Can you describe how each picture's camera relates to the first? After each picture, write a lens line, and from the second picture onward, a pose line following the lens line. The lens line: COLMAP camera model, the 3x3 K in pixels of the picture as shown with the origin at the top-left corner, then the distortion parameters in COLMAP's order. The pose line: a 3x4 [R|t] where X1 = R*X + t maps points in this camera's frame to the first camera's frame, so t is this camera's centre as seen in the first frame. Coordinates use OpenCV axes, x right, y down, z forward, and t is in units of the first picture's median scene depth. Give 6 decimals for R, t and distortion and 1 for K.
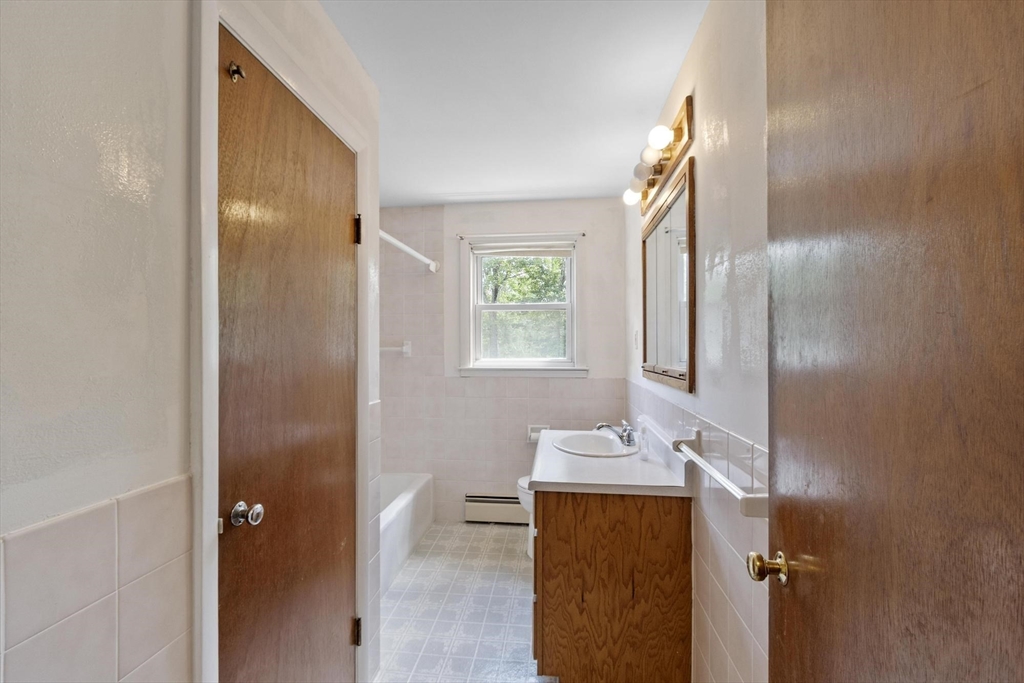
lens RADIAL K [[443.2, 0, 508.6], [0, 443.2, 339.9], [0, 0, 1]] dist [0.001153, -0.000115]
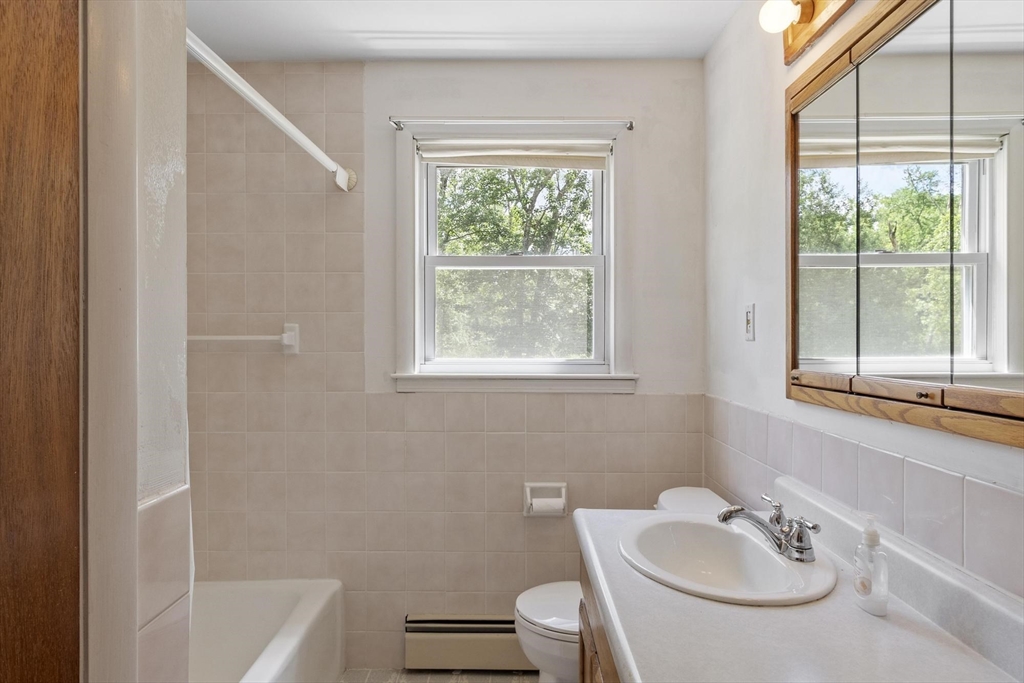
lens RADIAL K [[618.9, 0, 511.8], [0, 618.9, 338.5], [0, 0, 1]] dist [0.003803, 0.000699]
pose [[0.994974, 0.005176, 0.099995, -0.046503], [-0.006869, 0.999839, 0.016600, 0.006645], [-0.099893, -0.017203, 0.994849, 0.263520]]
